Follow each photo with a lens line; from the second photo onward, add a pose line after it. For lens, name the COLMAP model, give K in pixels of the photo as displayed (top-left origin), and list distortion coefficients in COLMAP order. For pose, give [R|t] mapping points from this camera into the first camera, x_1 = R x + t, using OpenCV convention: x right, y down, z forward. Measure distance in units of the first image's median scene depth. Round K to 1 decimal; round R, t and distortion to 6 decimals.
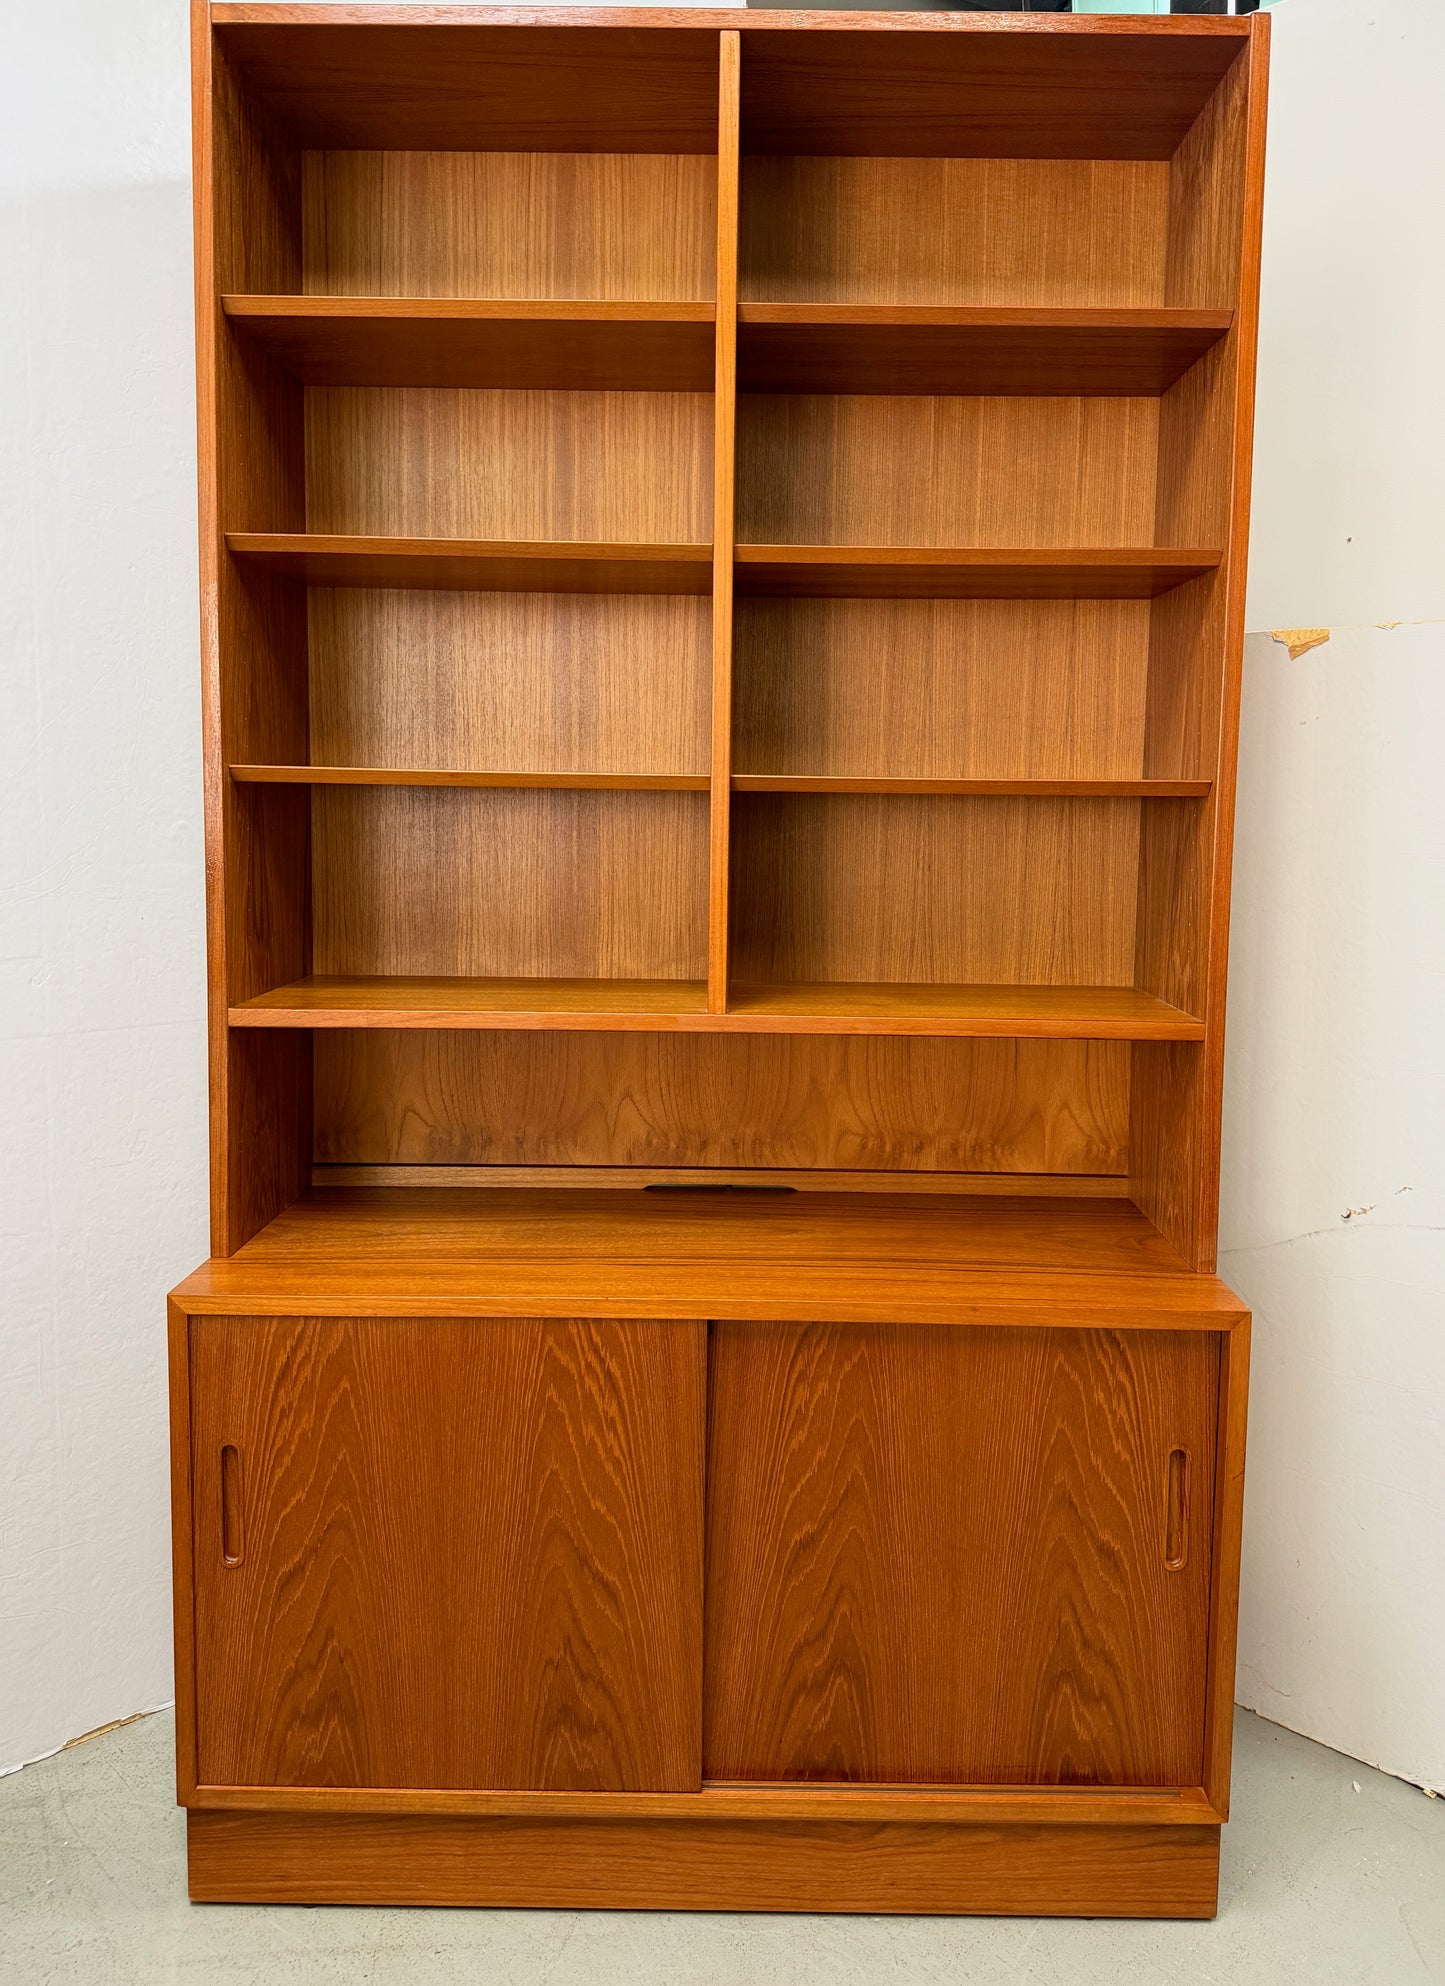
lens RADIAL K [[1502.4, 0, 751.3], [0, 1502.4, 919.9], [0, 0, 1]] dist [0.044449, -0.053378]
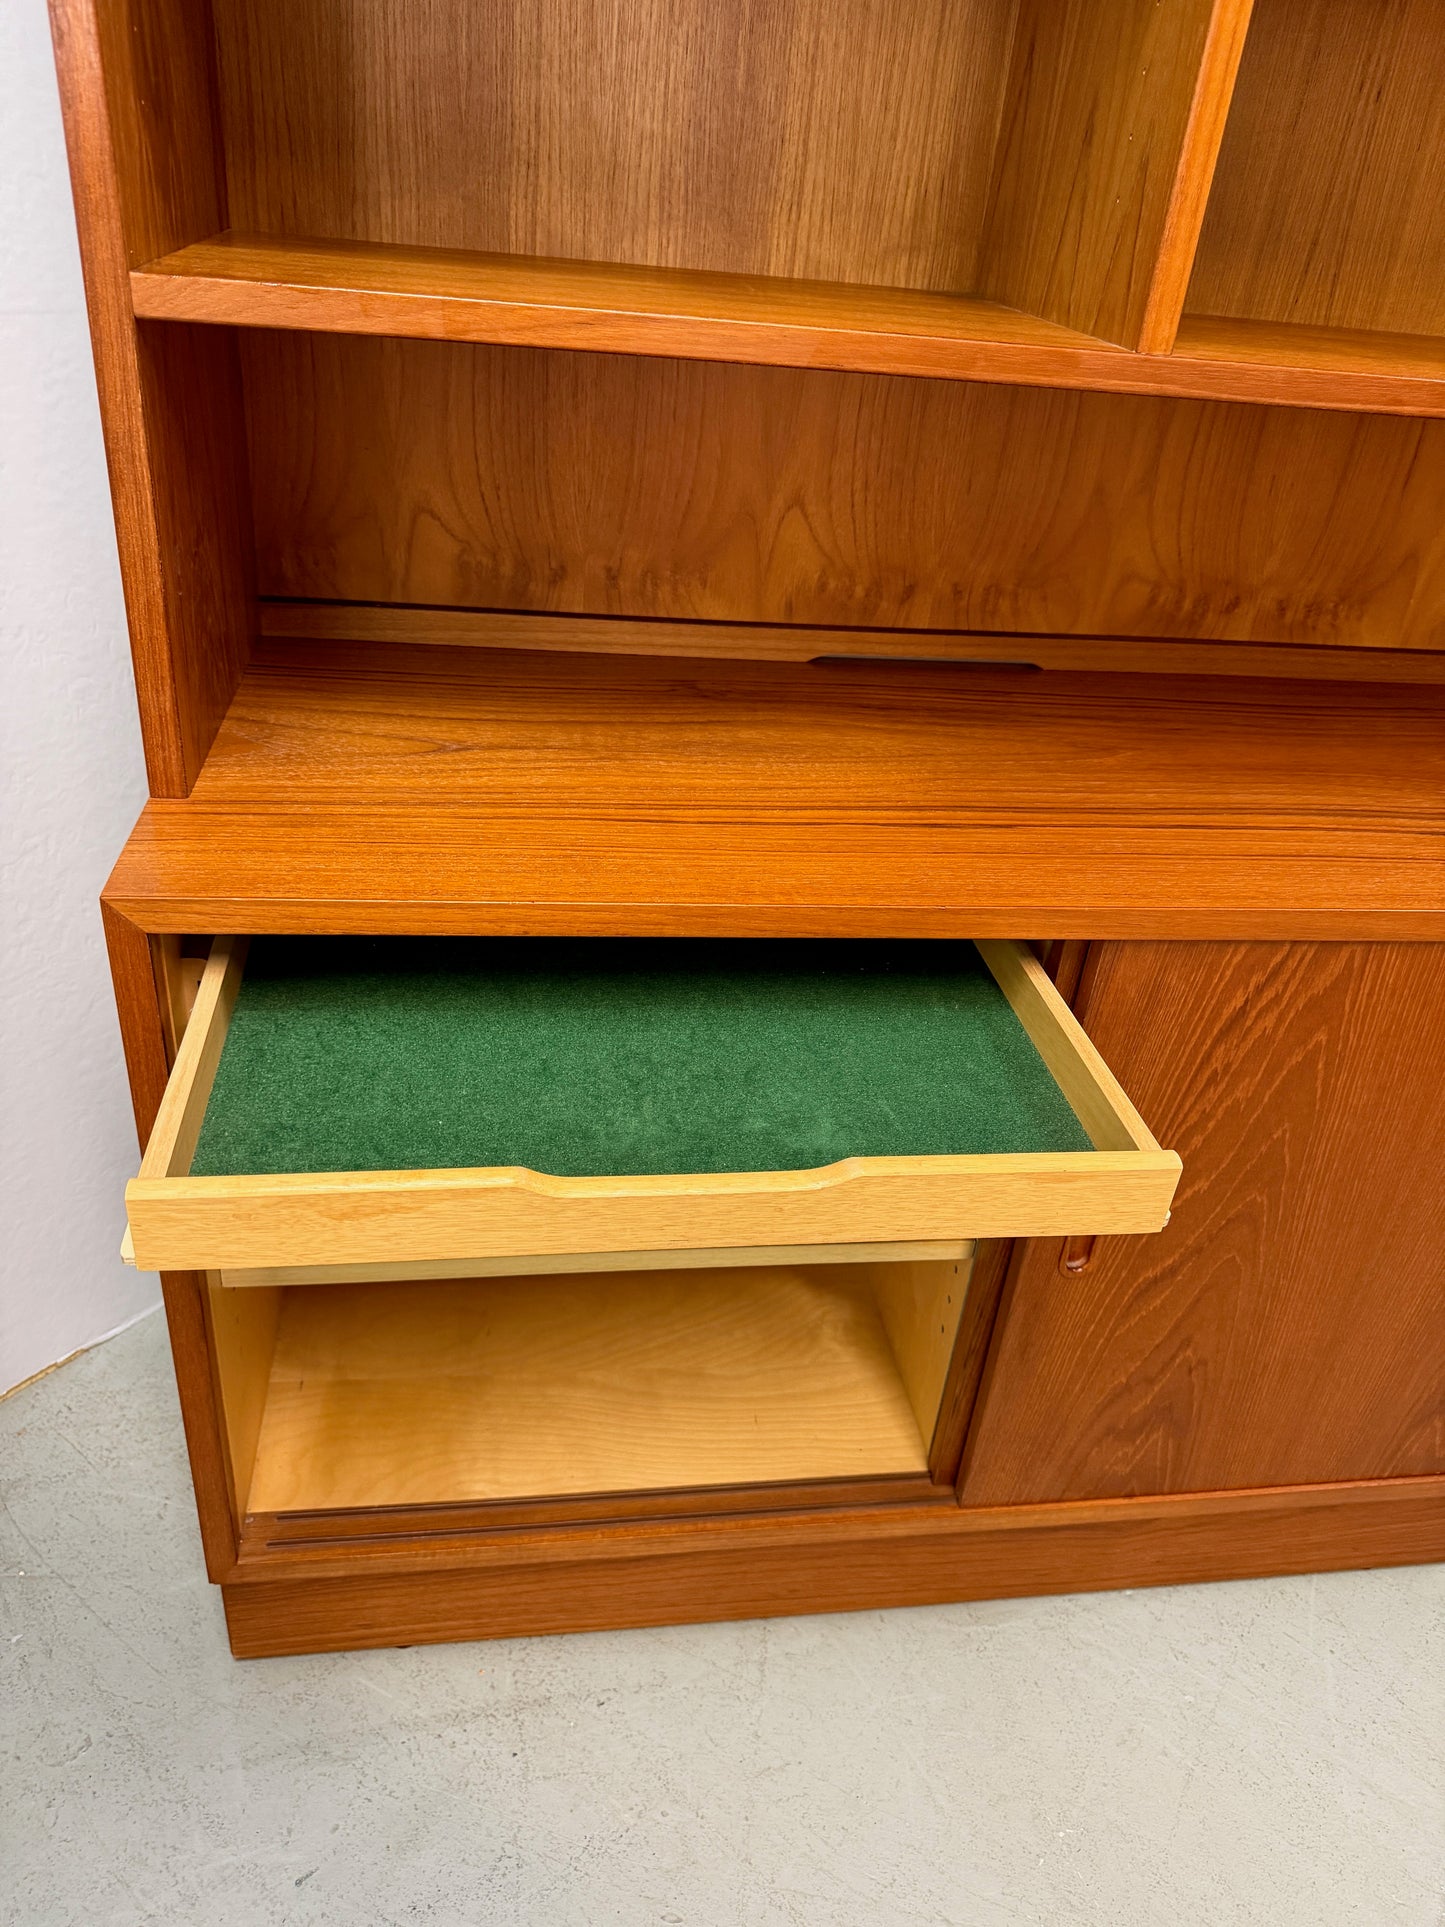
lens RADIAL K [[1377.2, 0, 720.8], [0, 1377.2, 969.1], [0, 0, 1]] dist [0.022871, -0.035876]
pose [[0.986111, -0.015196, 0.165390, -0.249806], [-0.059103, 0.898513, 0.434950, 0.056775], [-0.155215, -0.438684, 0.885136, 0.535211]]
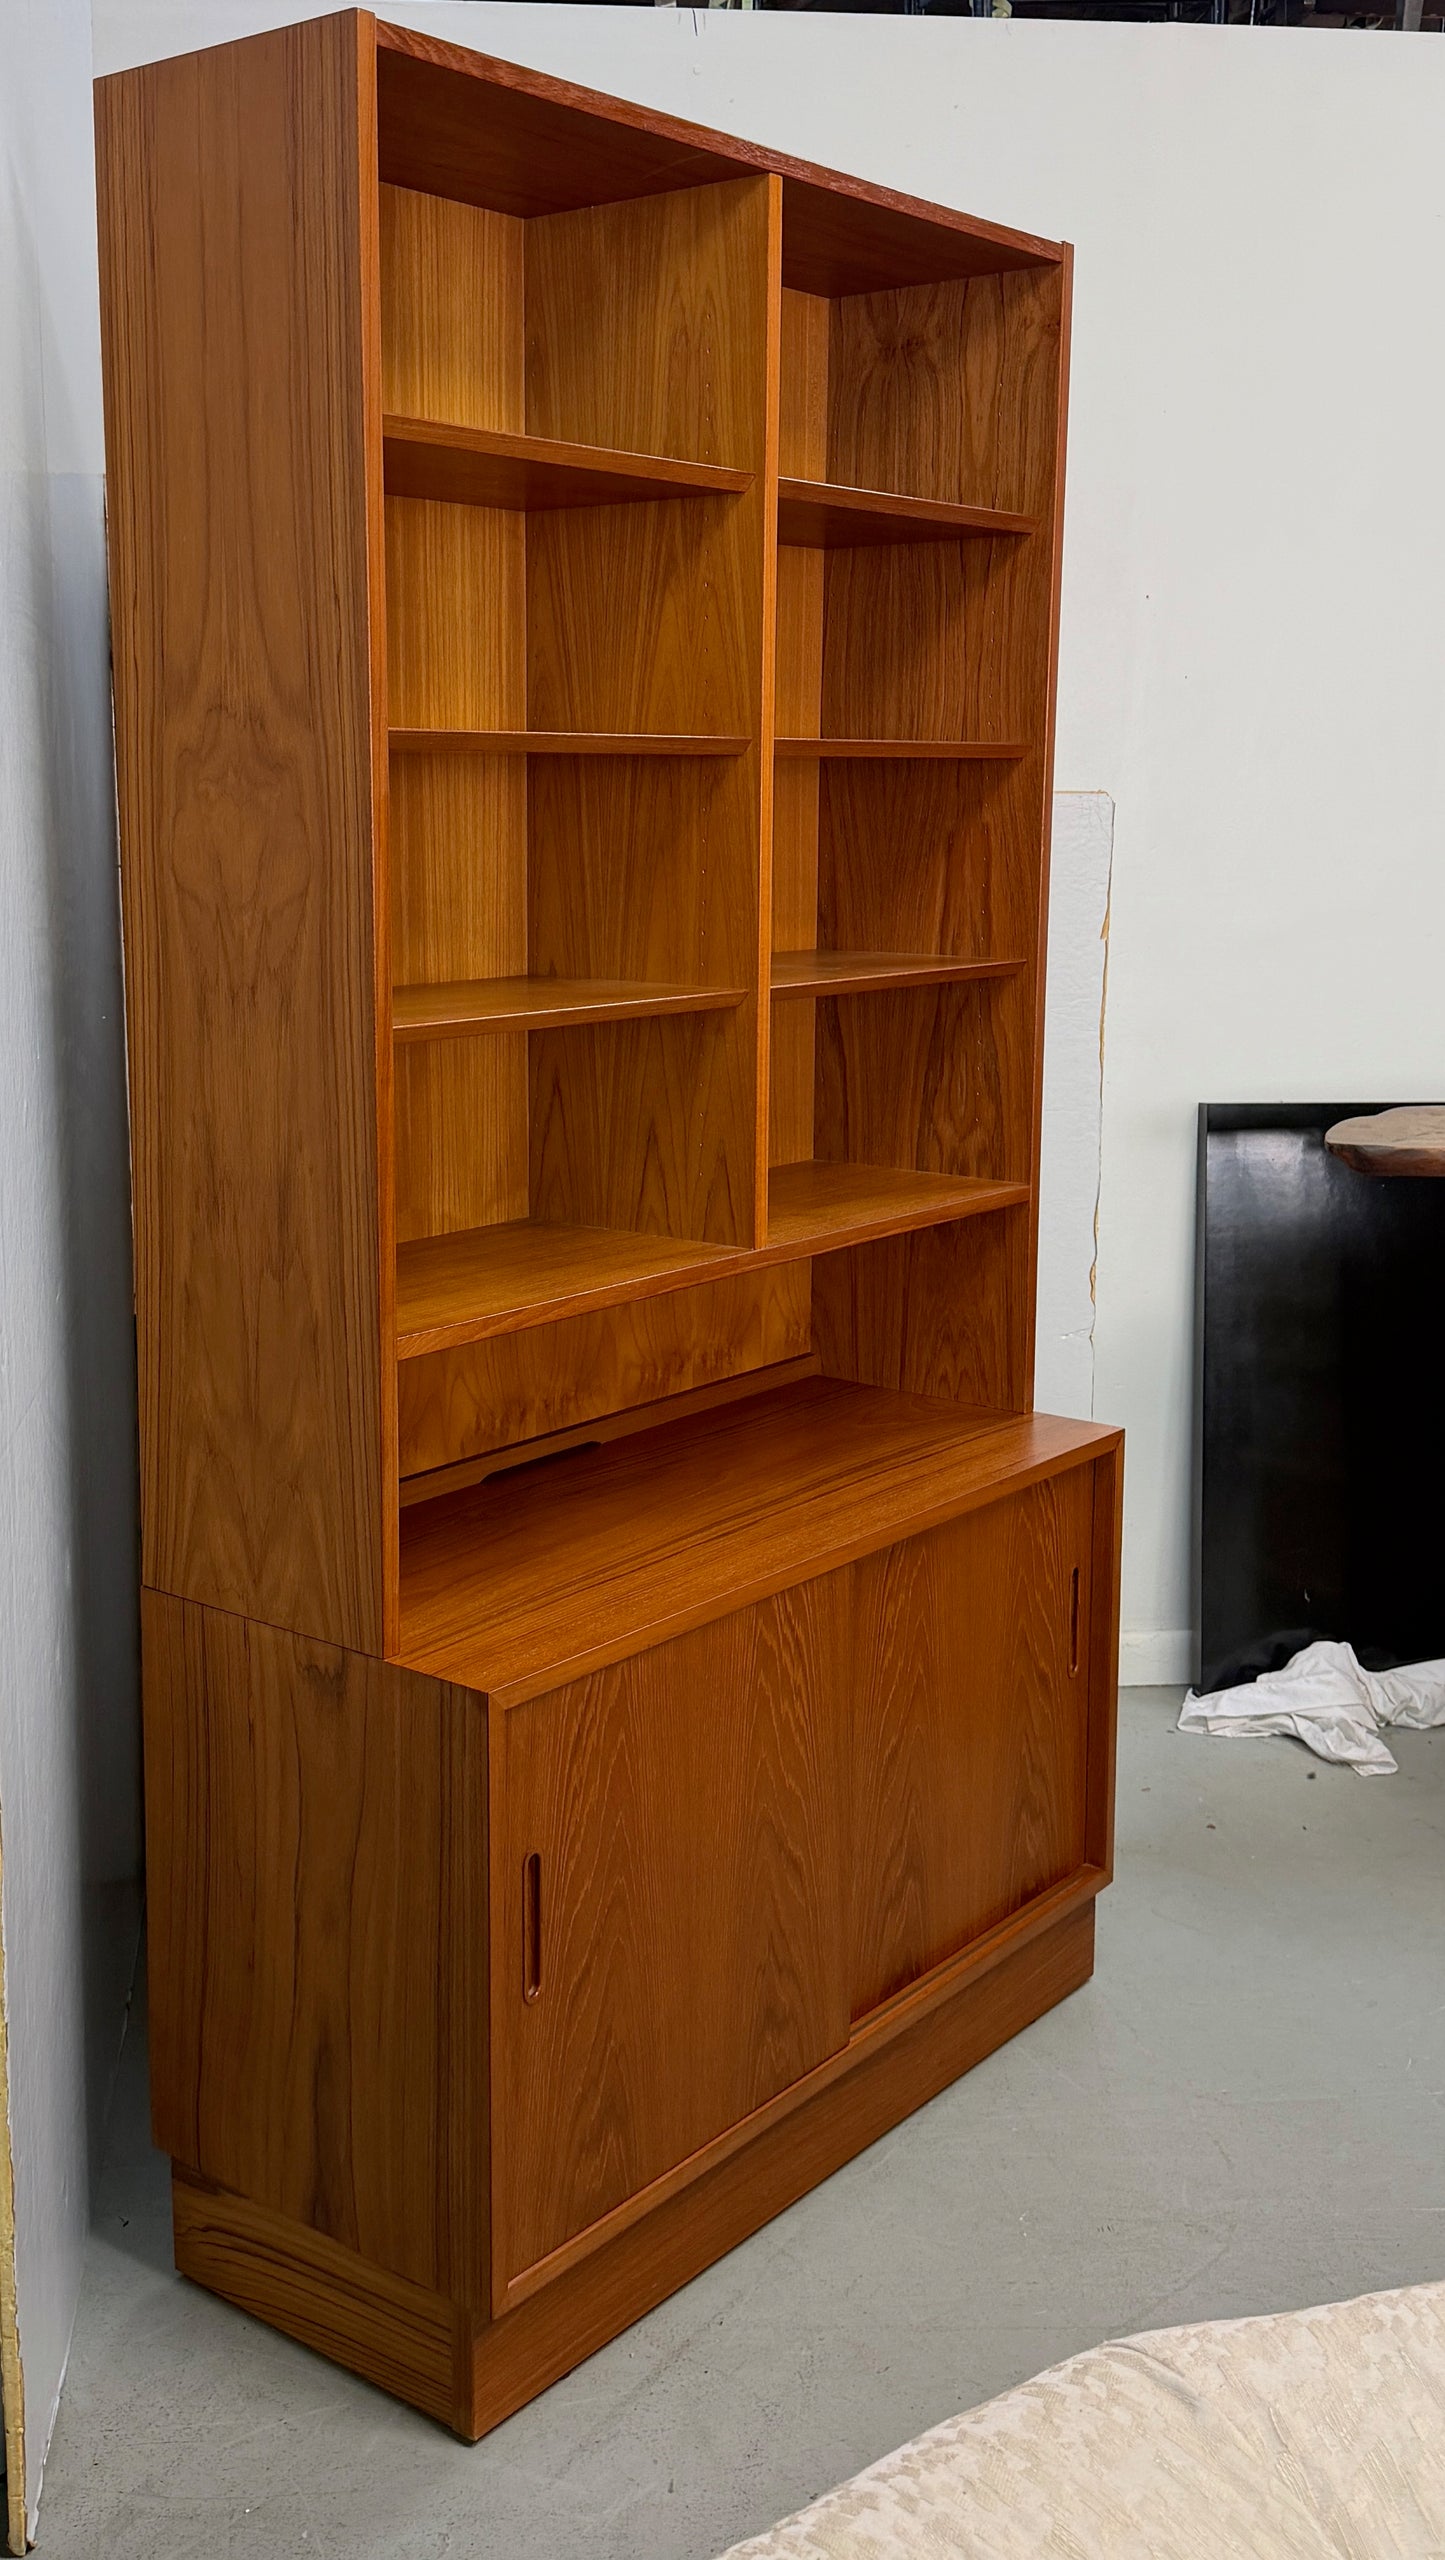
lens RADIAL K [[2488.6, 0, 587.4], [0, 2488.6, 1172.4], [0, 0, 1]] dist [0.099701, 0.000000]
pose [[0.628870, -0.134484, 0.765792, -1.284183], [0.077892, 0.990870, 0.110046, -0.163284], [-0.773599, -0.009556, 0.633603, 0.114083]]
